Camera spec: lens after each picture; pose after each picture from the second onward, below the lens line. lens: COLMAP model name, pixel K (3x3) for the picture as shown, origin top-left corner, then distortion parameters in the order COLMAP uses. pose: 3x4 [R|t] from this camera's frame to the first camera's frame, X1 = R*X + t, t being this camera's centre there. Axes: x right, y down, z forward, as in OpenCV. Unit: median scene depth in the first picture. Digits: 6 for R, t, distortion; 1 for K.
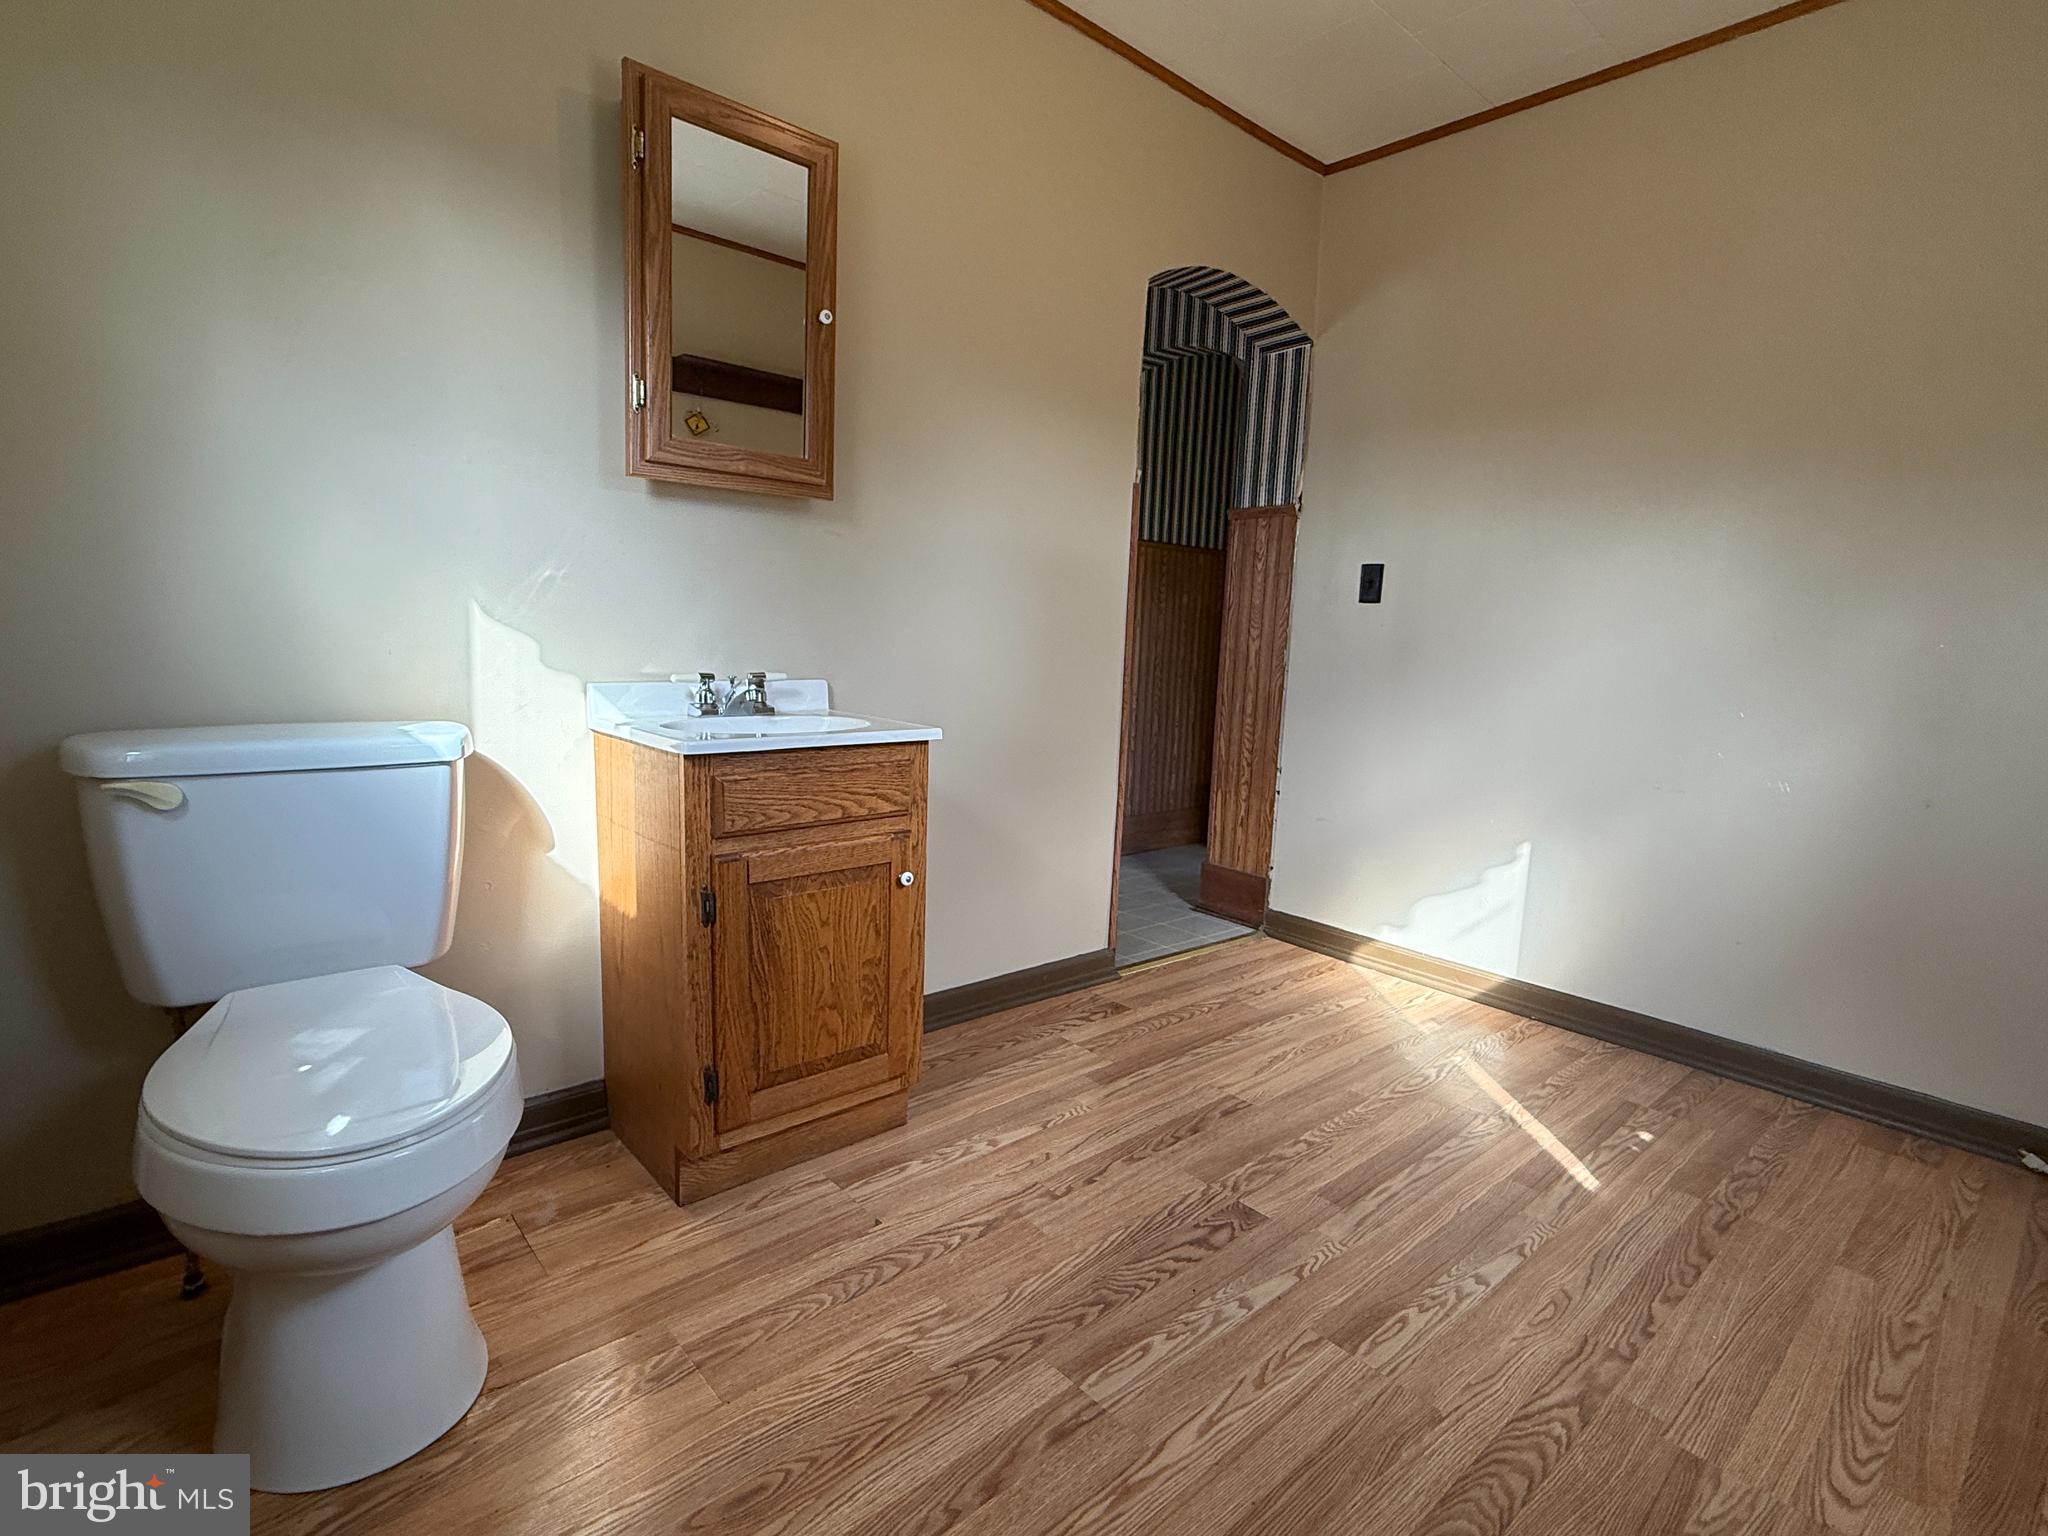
lens RADIAL K [[997.6, 0, 1019.9], [0, 997.6, 767.5], [0, 0, 1]] dist [-0.002704, 0.000071]
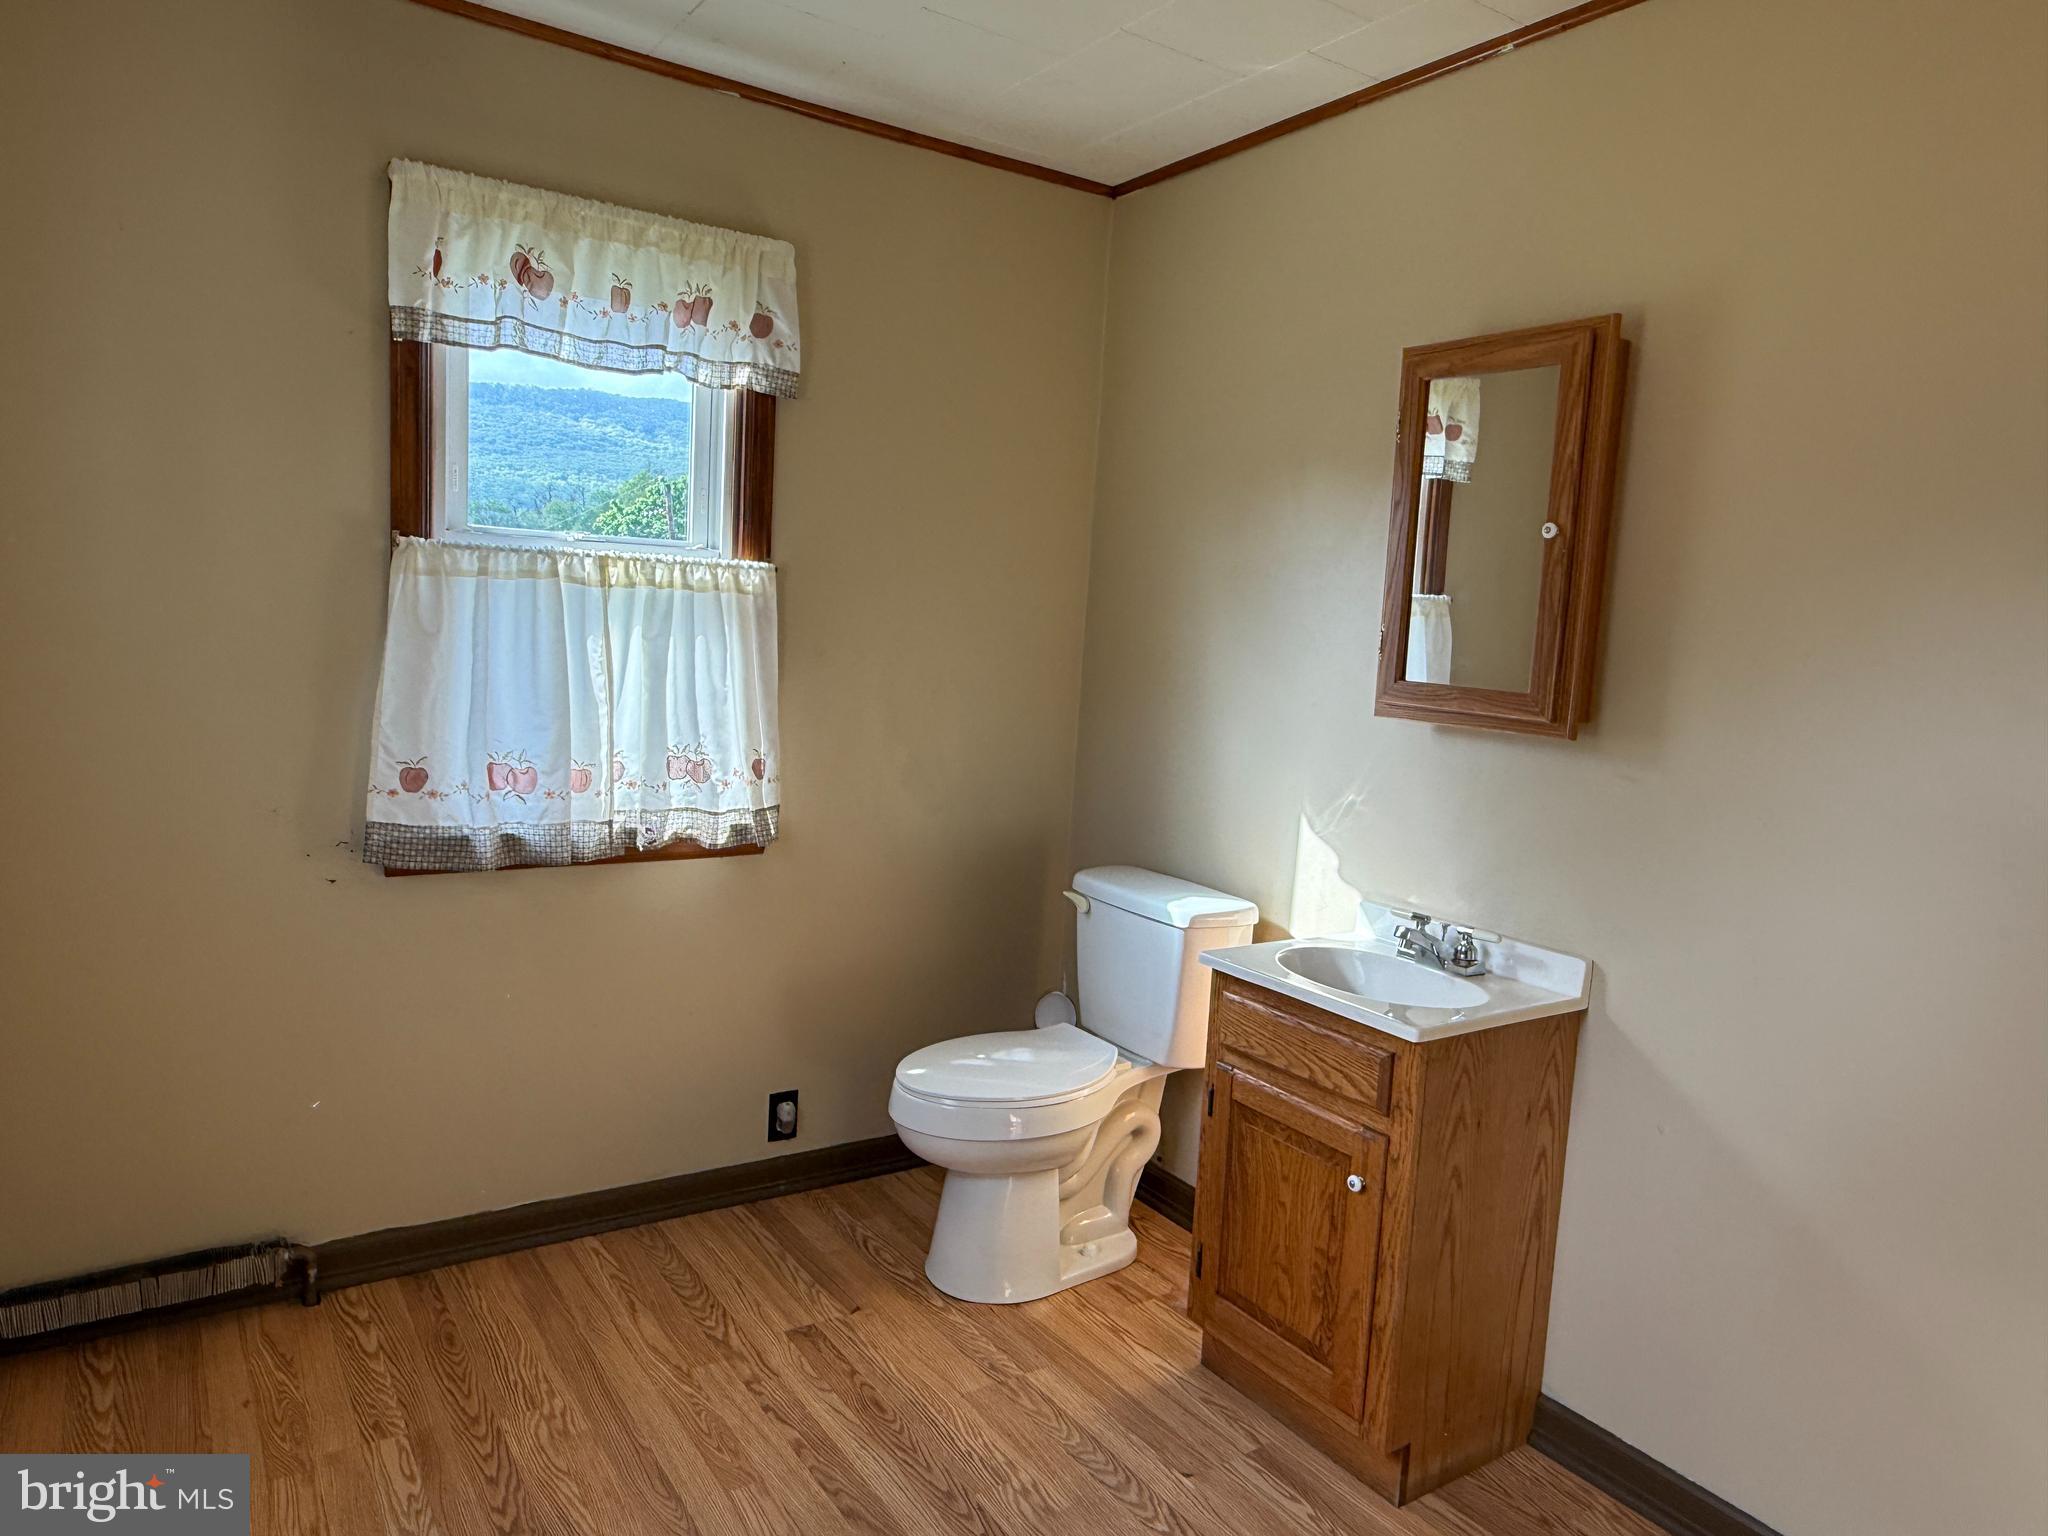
lens RADIAL K [[1320.2, 0, 1021.5], [0, 1320.2, 767.2], [0, 0, 1]] dist [0.002755, 0.001366]
pose [[-0.122817, 0.074349, -0.989640, 1.080294], [-0.198804, 0.975134, 0.097932, -0.309335], [0.972313, 0.208772, -0.104982, 0.806331]]
